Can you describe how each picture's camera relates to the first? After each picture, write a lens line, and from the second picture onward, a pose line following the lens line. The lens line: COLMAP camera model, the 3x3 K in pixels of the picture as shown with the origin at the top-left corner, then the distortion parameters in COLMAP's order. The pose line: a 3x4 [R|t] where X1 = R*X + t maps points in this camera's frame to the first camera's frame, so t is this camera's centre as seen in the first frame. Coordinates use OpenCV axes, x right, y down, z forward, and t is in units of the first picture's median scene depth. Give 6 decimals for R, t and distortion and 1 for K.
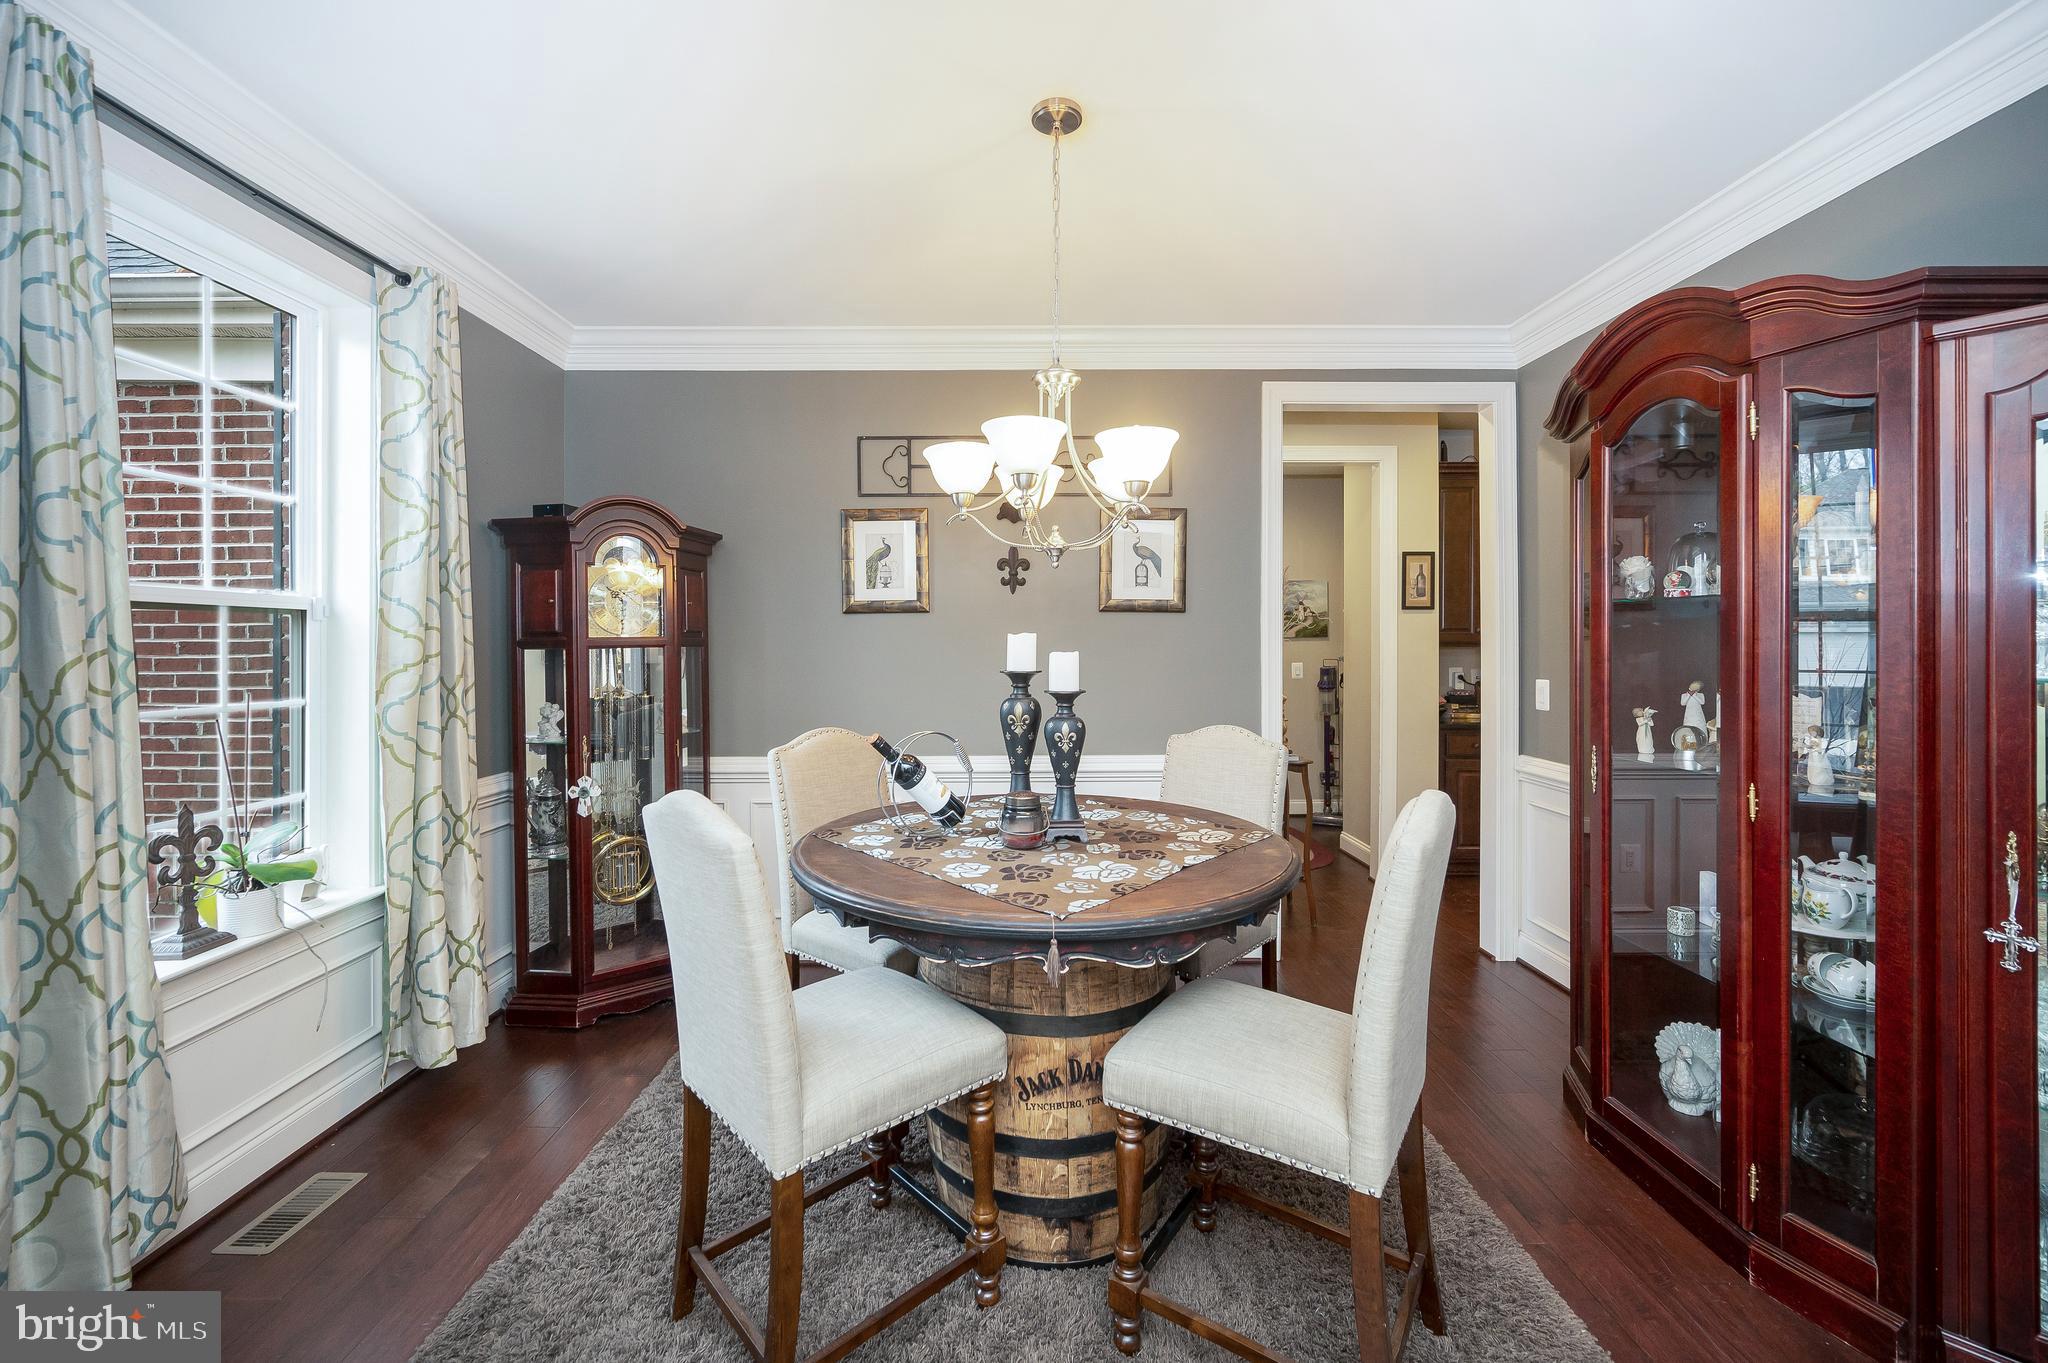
lens RADIAL K [[822.1, 0, 1032.0], [0, 822.1, 655.9], [0, 0, 1]] dist [-0.009001, 0.000532]
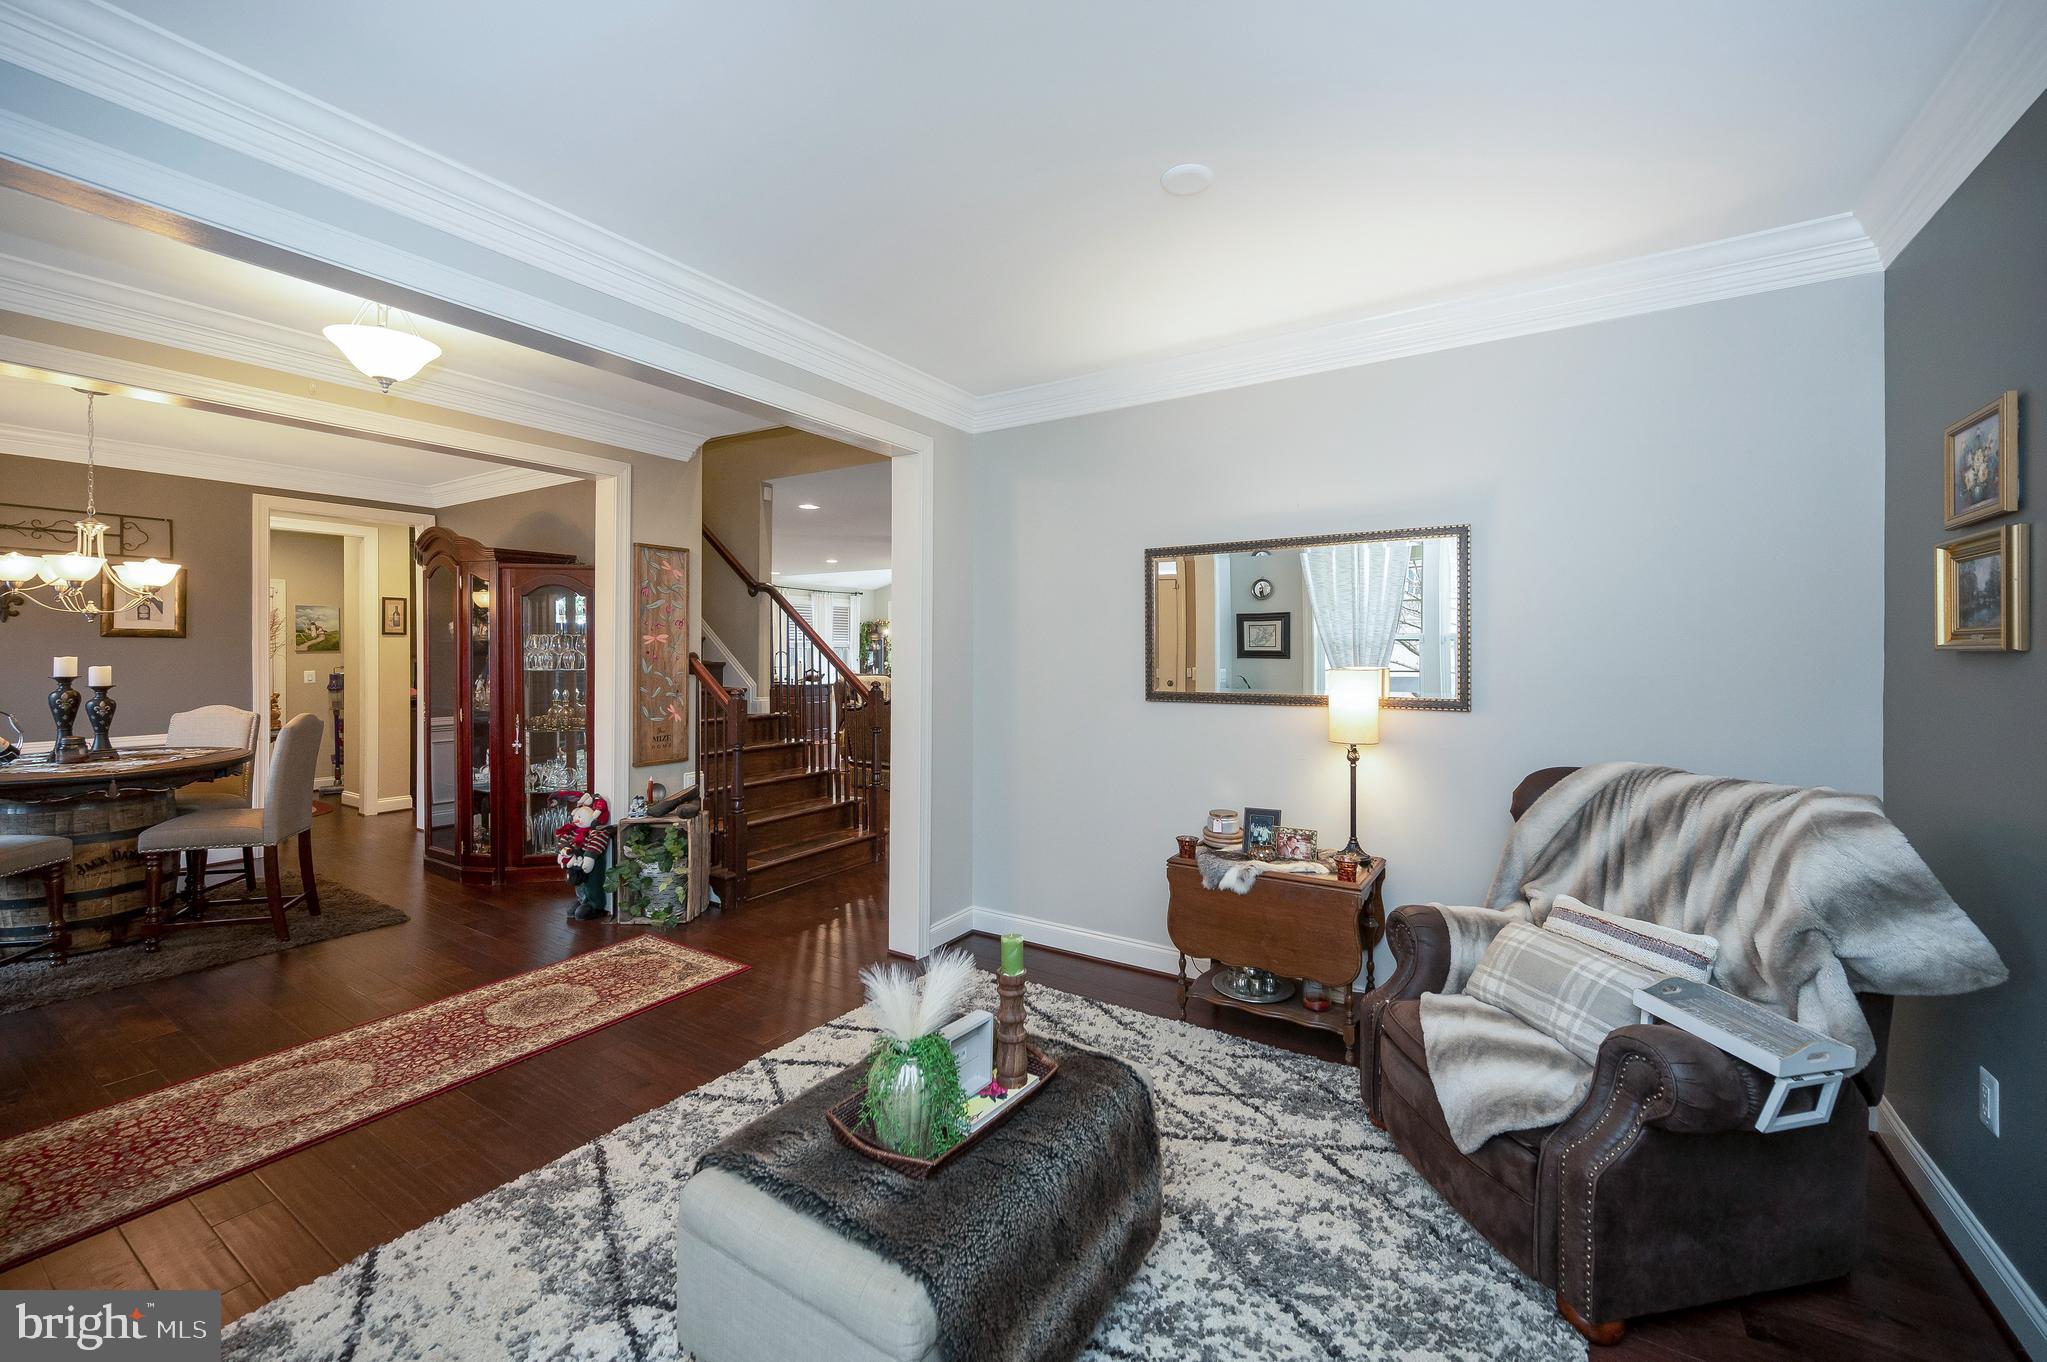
lens RADIAL K [[821.7, 0, 1034.1], [0, 821.7, 650.5], [0, 0, 1]] dist [-0.009001, 0.000532]
pose [[0.549690, 0.000406, 0.835368, -0.337724], [0.010406, 0.999919, -0.007333, -0.005187], [-0.835304, 0.012723, 0.549641, -1.846020]]
